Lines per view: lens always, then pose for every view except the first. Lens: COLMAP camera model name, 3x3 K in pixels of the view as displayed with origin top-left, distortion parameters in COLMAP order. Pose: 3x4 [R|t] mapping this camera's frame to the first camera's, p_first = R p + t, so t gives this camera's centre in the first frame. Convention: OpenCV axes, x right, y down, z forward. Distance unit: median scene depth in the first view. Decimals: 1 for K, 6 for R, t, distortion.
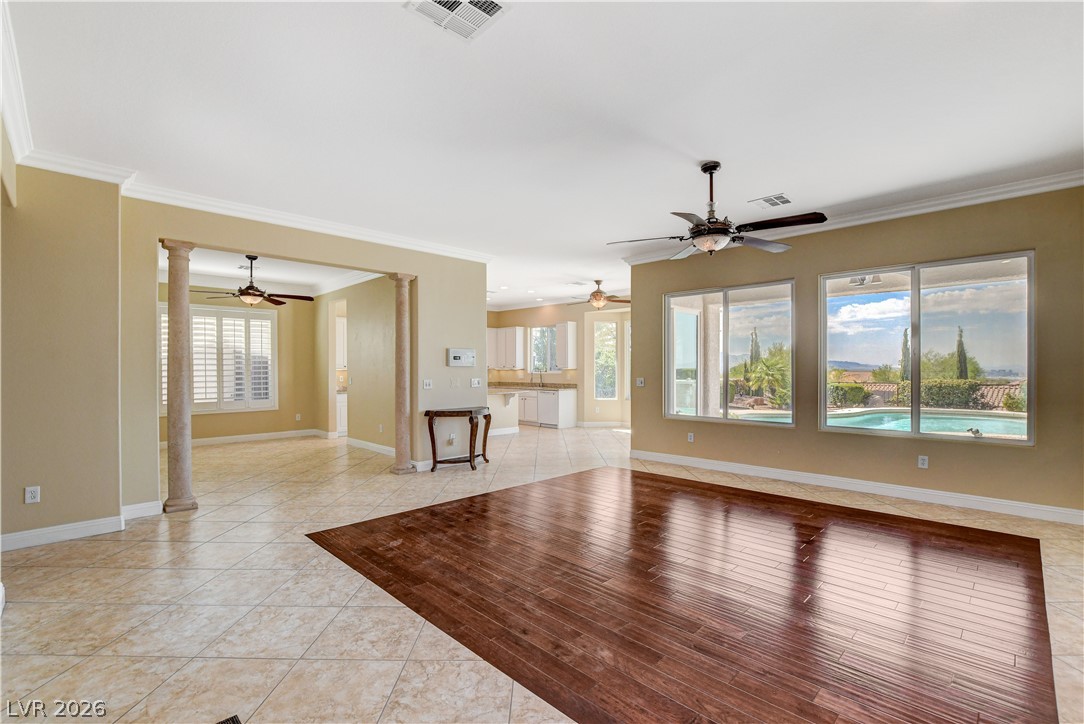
lens RADIAL K [[482.2, 0, 539.1], [0, 482.2, 368.8], [0, 0, 1]] dist [-0.001566, -0.000145]
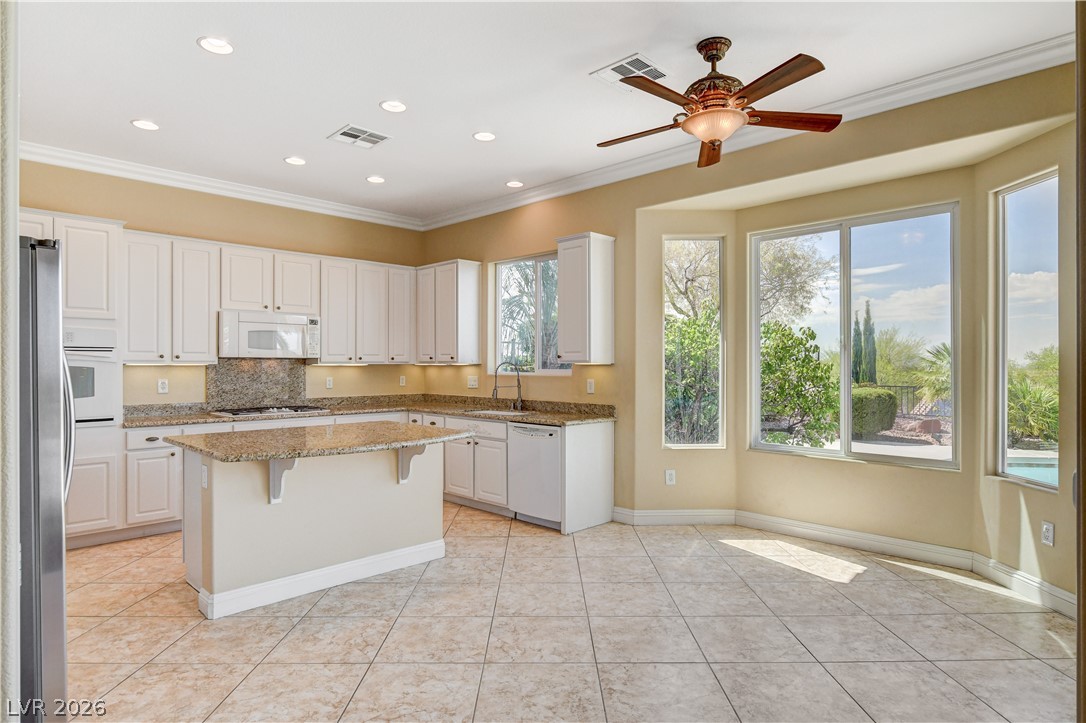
lens RADIAL K [[610.8, 0, 542.3], [0, 610.8, 362.1], [0, 0, 1]] dist [-0.001455, 0.000264]
pose [[0.999908, 0.003398, 0.013107, 0.022364], [-0.003336, 0.999983, -0.004767, 0.001325], [-0.013123, 0.004723, 0.999903, 0.680426]]
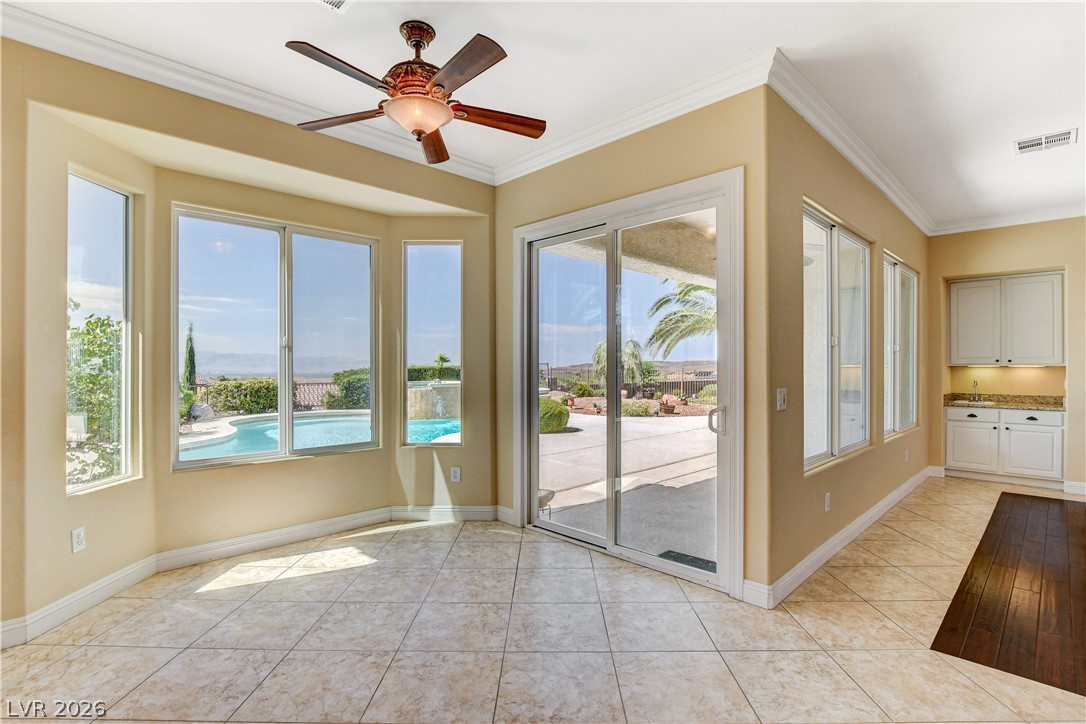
lens RADIAL K [[528.1, 0, 542.5], [0, 528.1, 364.8], [0, 0, 1]] dist [0.003746, 0.000670]
pose [[0.002401, 0.004681, 0.999986, -0.171175], [-0.000560, 0.999989, -0.004679, 0.001215], [-0.999997, -0.000549, 0.002404, 0.970375]]
